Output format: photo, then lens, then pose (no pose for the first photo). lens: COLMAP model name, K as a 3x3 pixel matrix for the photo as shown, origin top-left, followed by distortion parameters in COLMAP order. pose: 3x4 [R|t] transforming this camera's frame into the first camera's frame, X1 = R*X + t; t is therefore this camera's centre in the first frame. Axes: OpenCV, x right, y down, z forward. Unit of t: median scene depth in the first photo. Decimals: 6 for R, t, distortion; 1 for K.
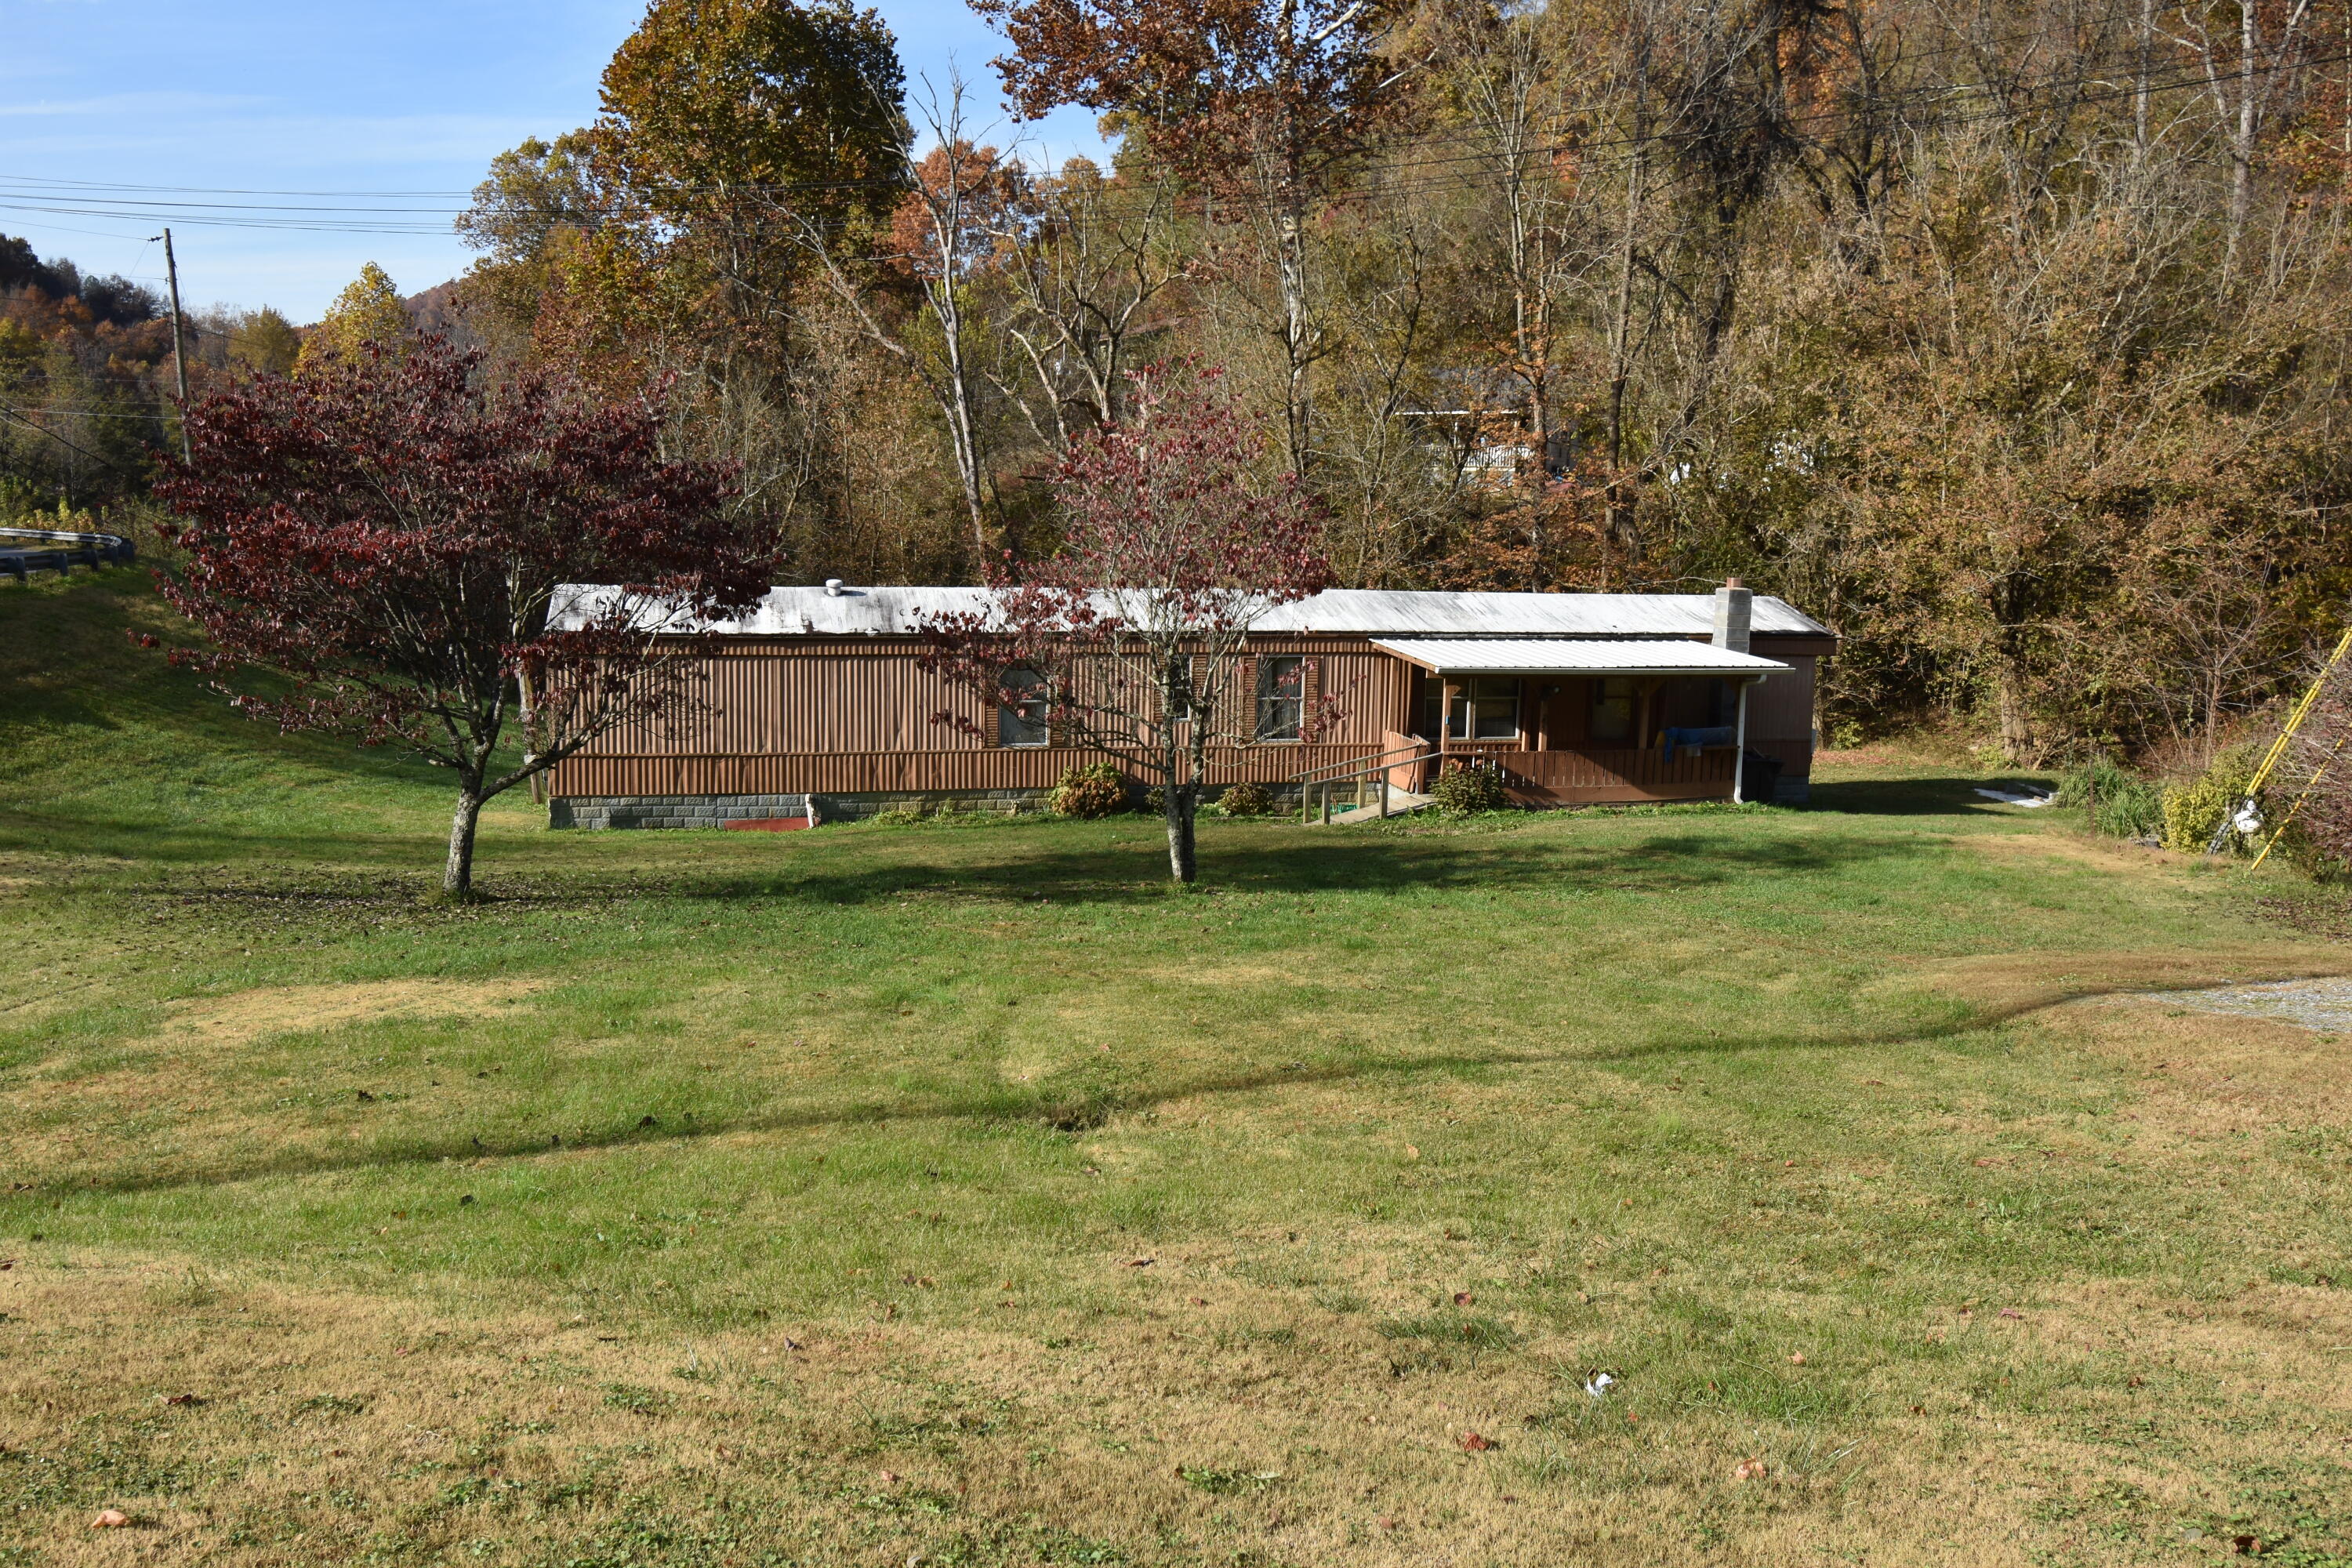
lens RADIAL K [[1926.8, 0, 1176.0], [0, 1926.8, 784.0], [0, 0, 1]] dist [0.001007, -0.009716]
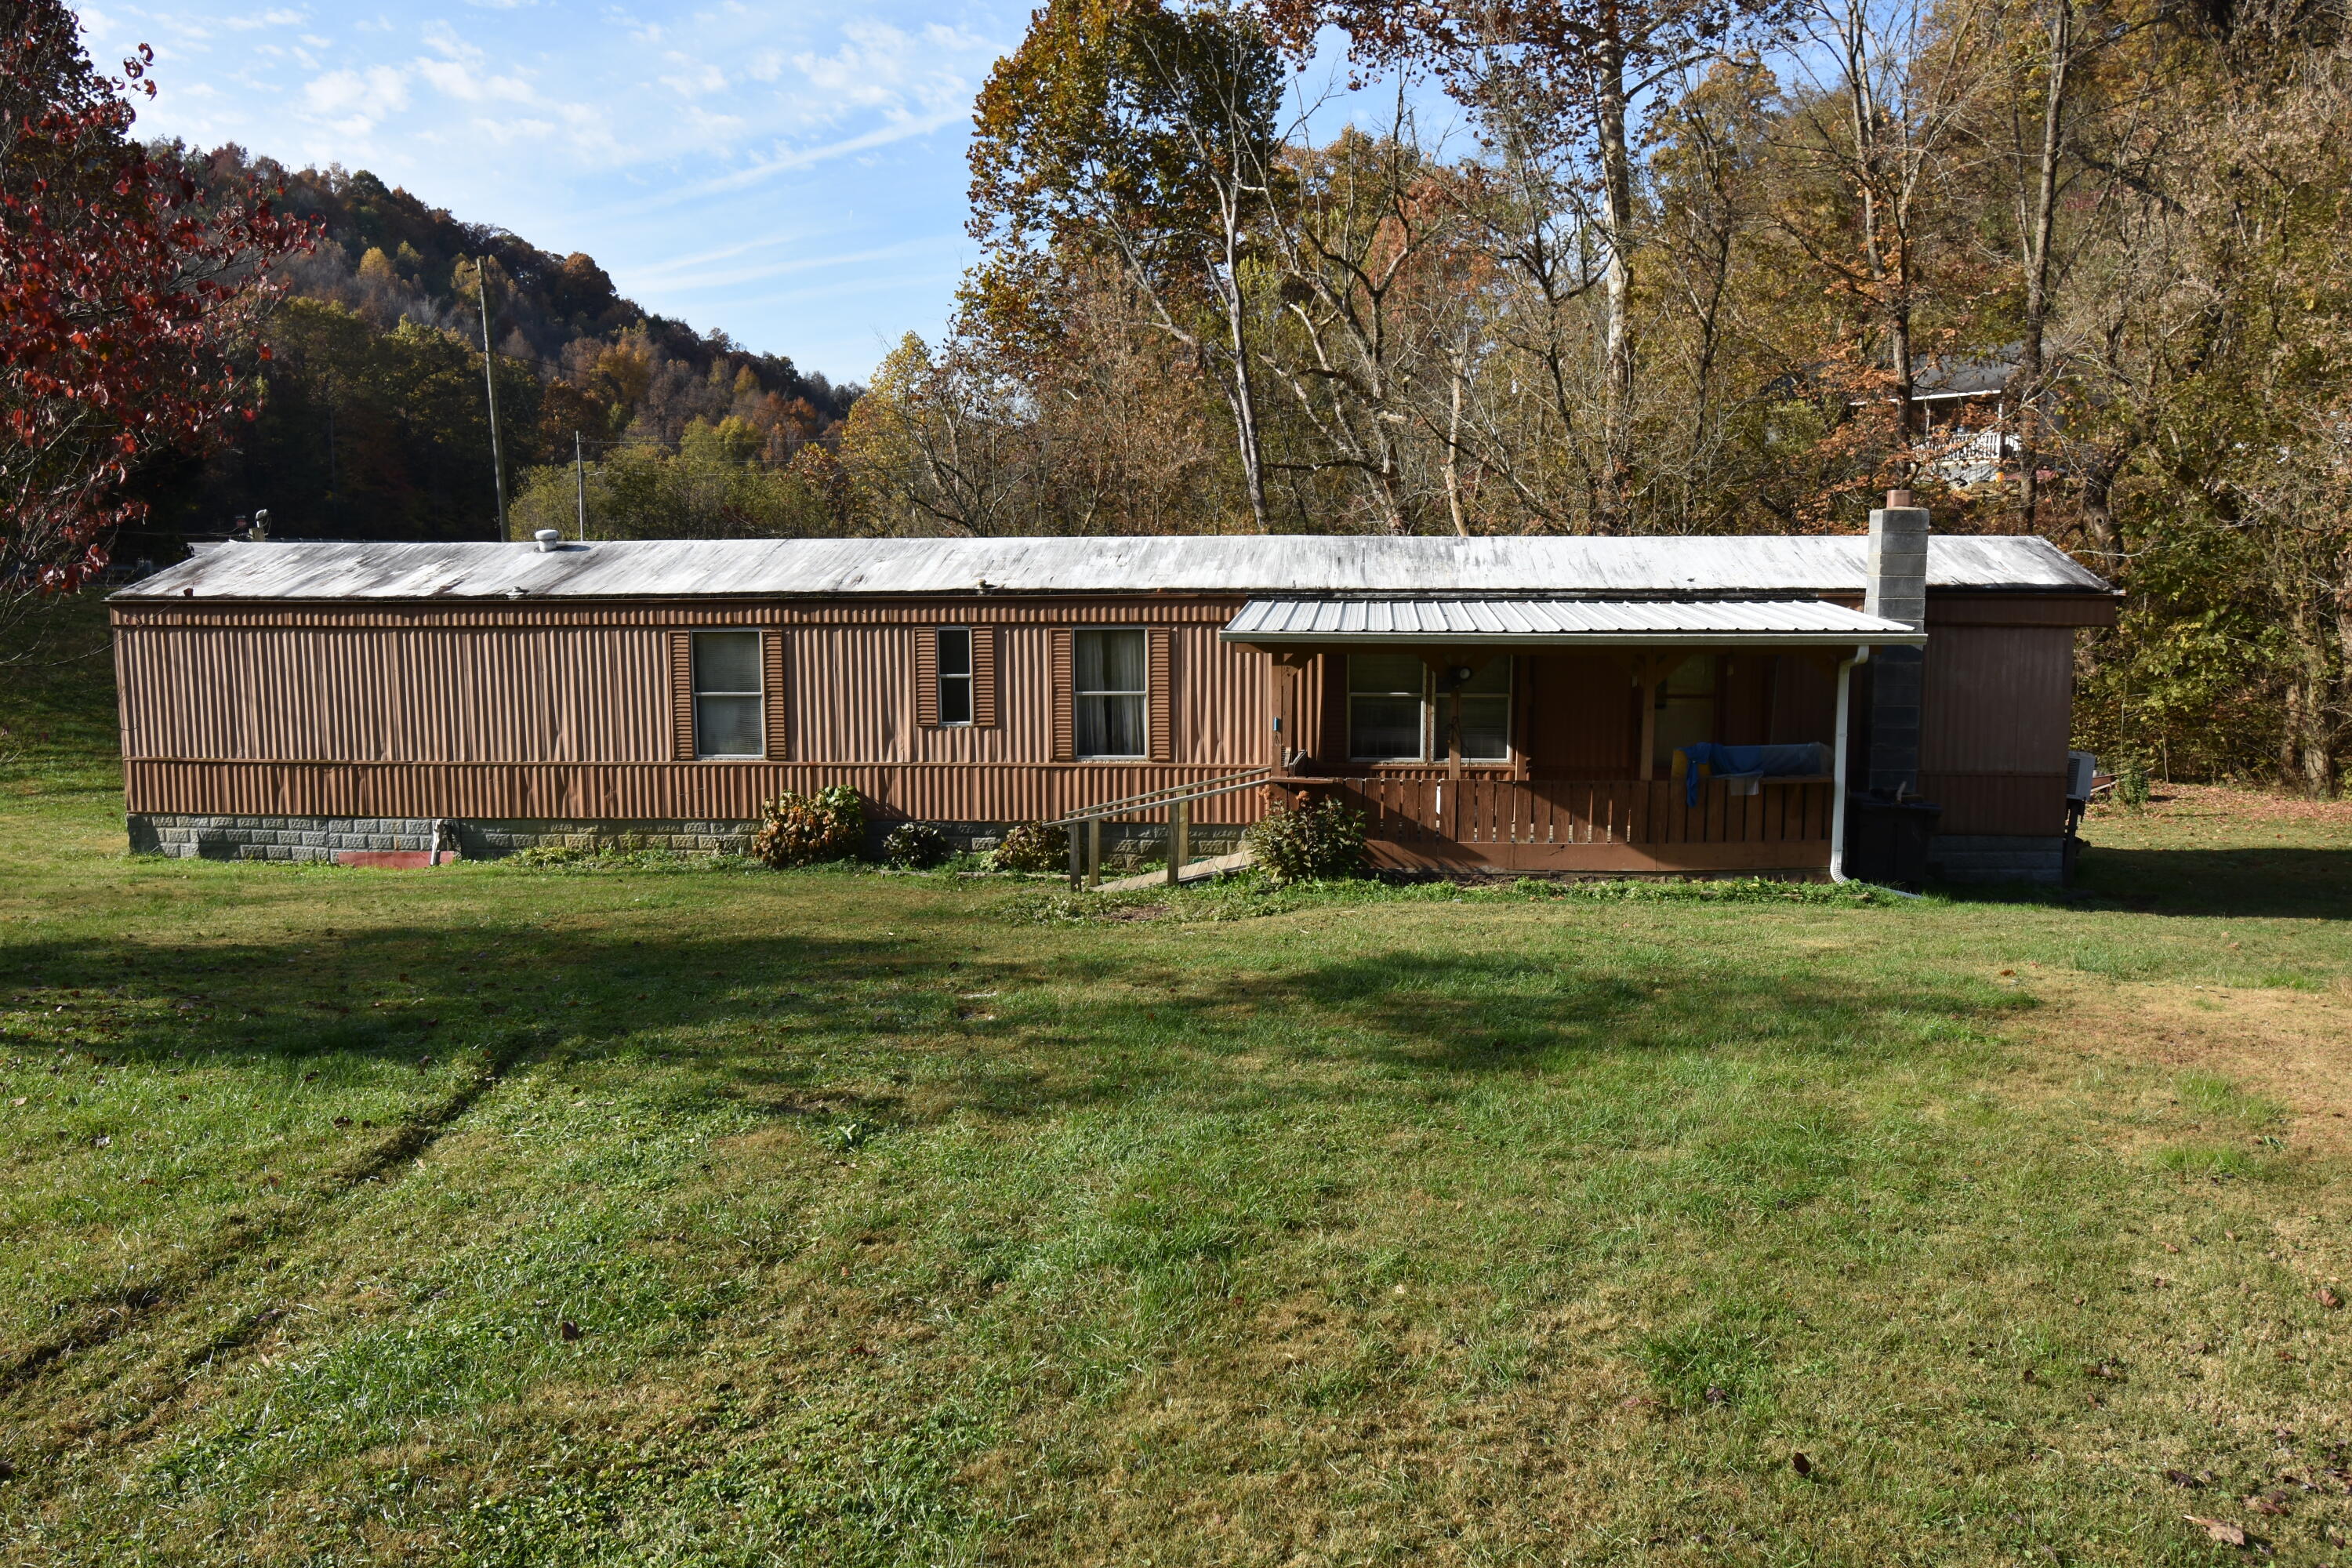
lens RADIAL K [[1753.2, 0, 1175.6], [0, 1753.2, 775.5], [0, 0, 1]] dist [-0.001498, -0.009334]
pose [[0.939234, 0.018834, -0.342760, 0.277474], [-0.027213, 0.999436, -0.019651, -0.005423], [0.342197, 0.027785, 0.939217, 0.449110]]
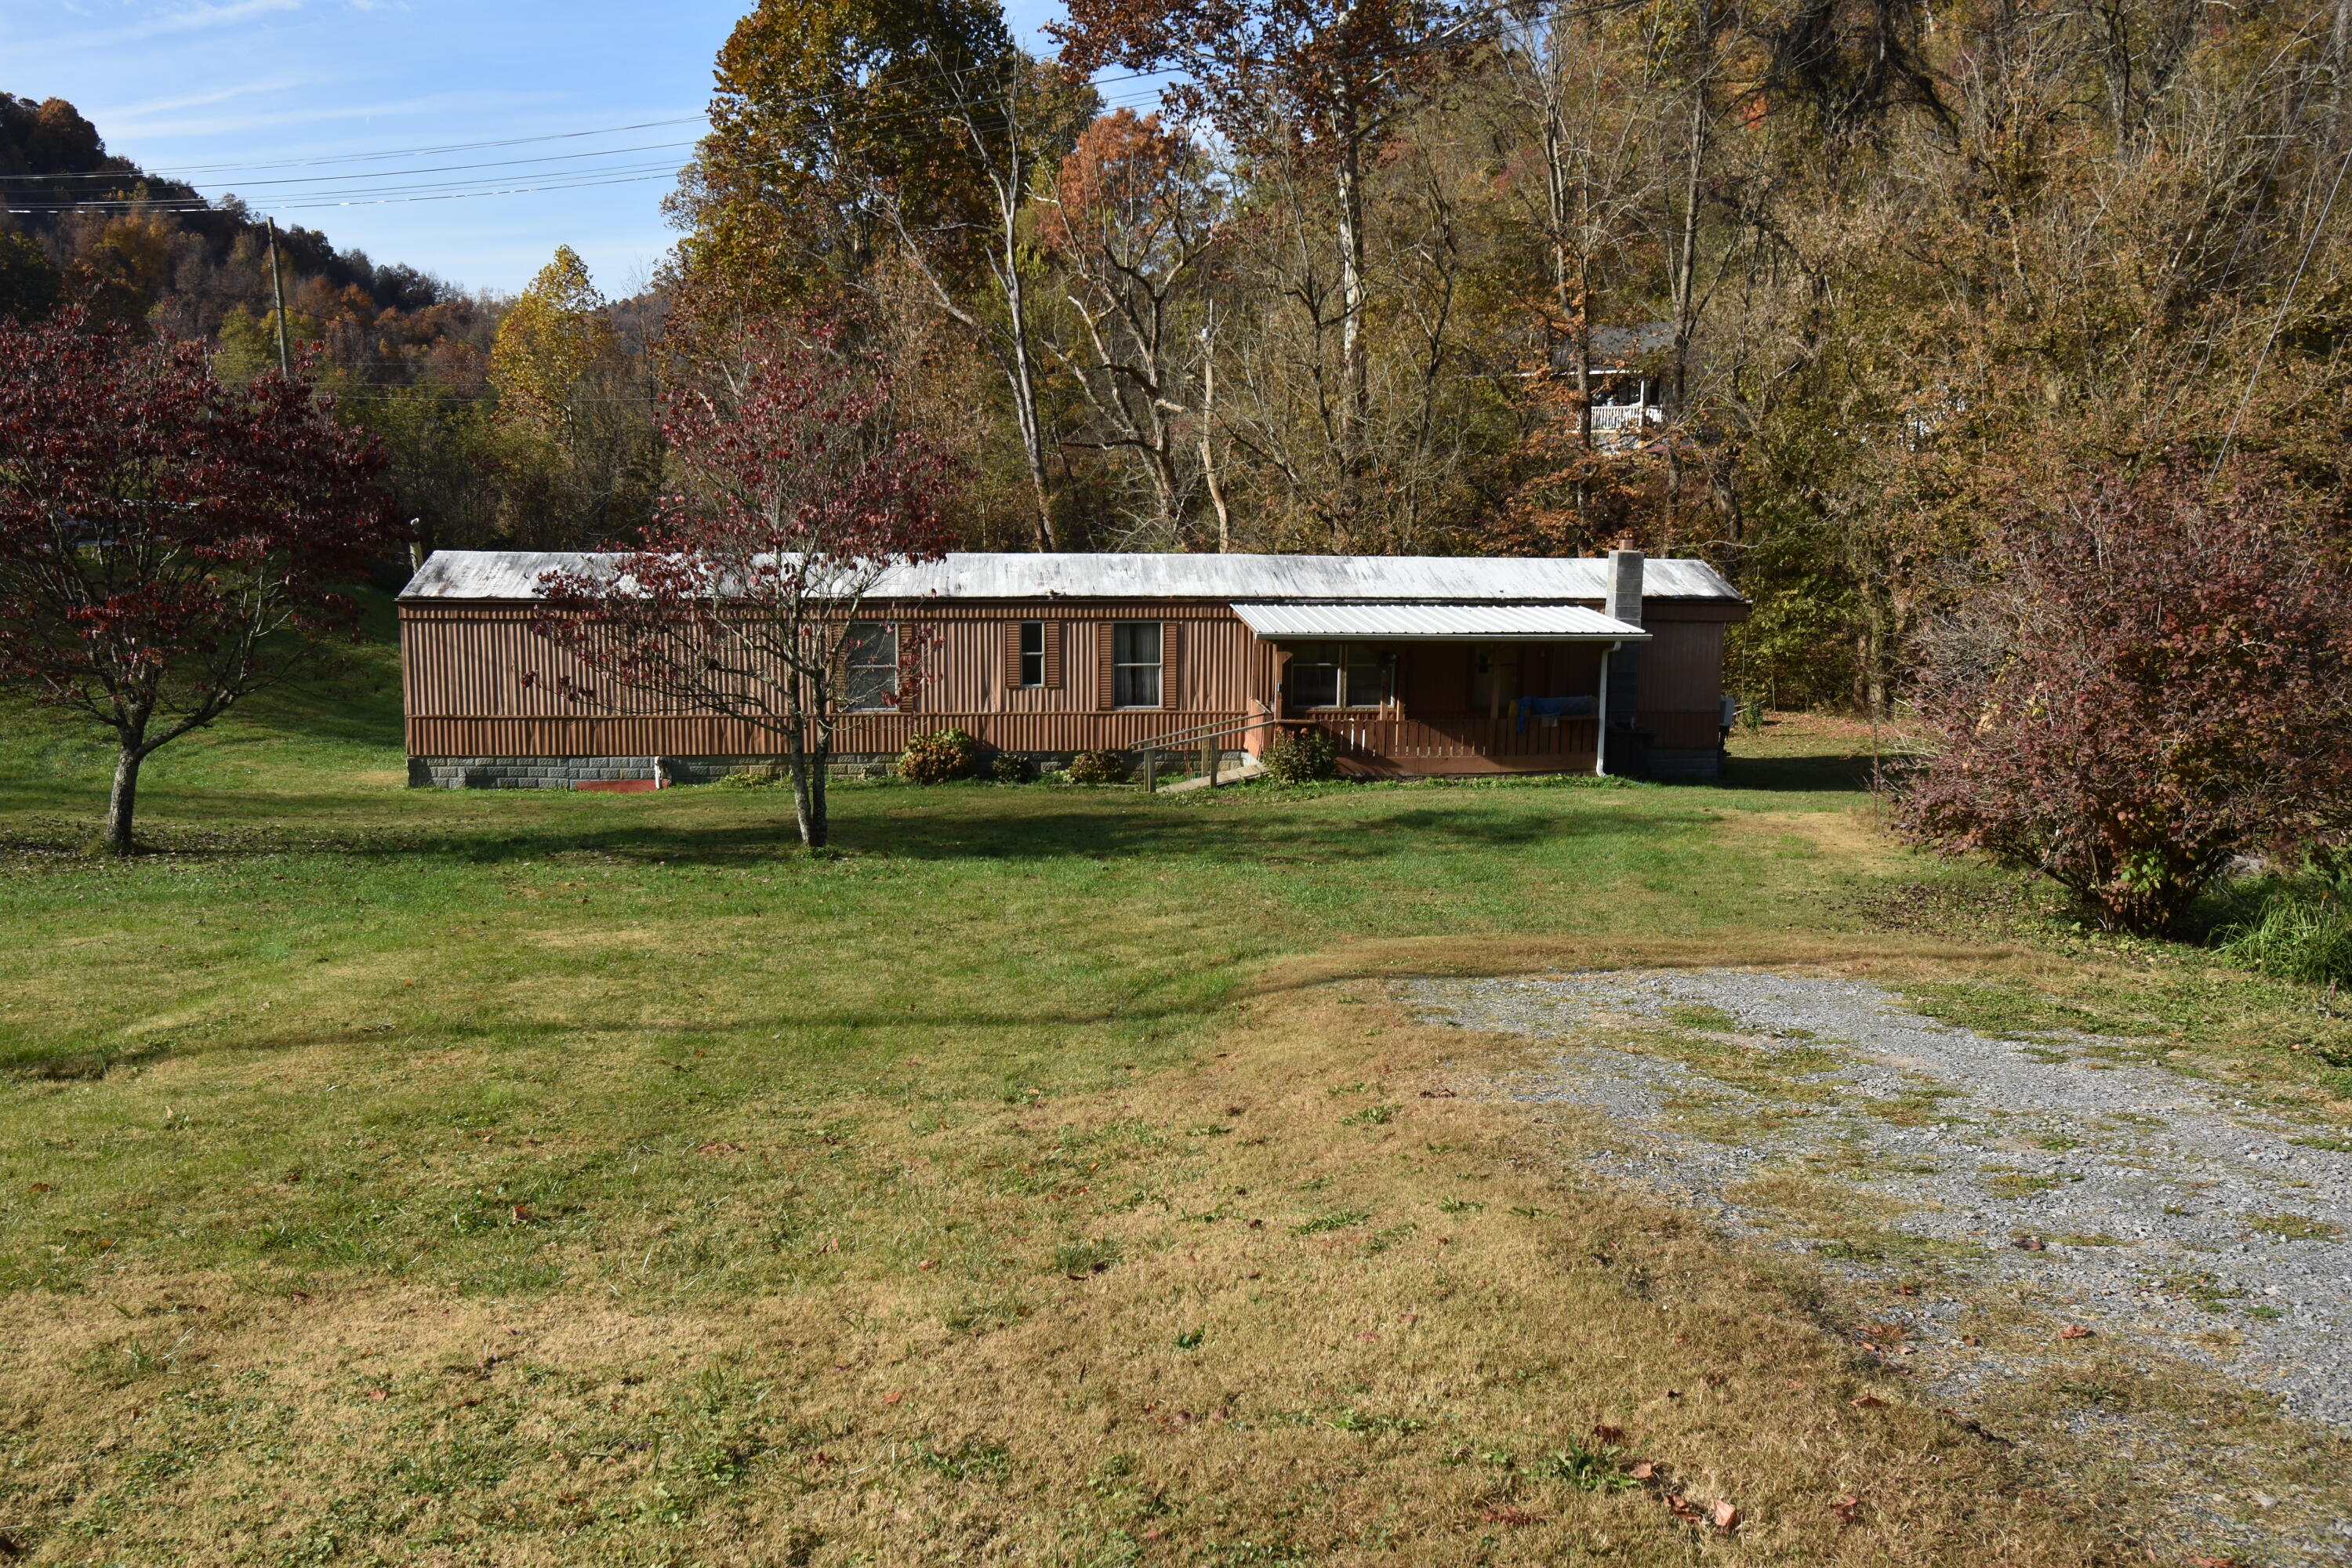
lens RADIAL K [[1926.8, 0, 1176.0], [0, 1926.8, 784.0], [0, 0, 1]] dist [0.001007, -0.009716]
pose [[0.990852, 0.012432, -0.134378, 0.205916], [-0.010291, 0.999809, 0.016619, 0.000037], [0.134559, -0.015085, 0.990791, 0.025104]]
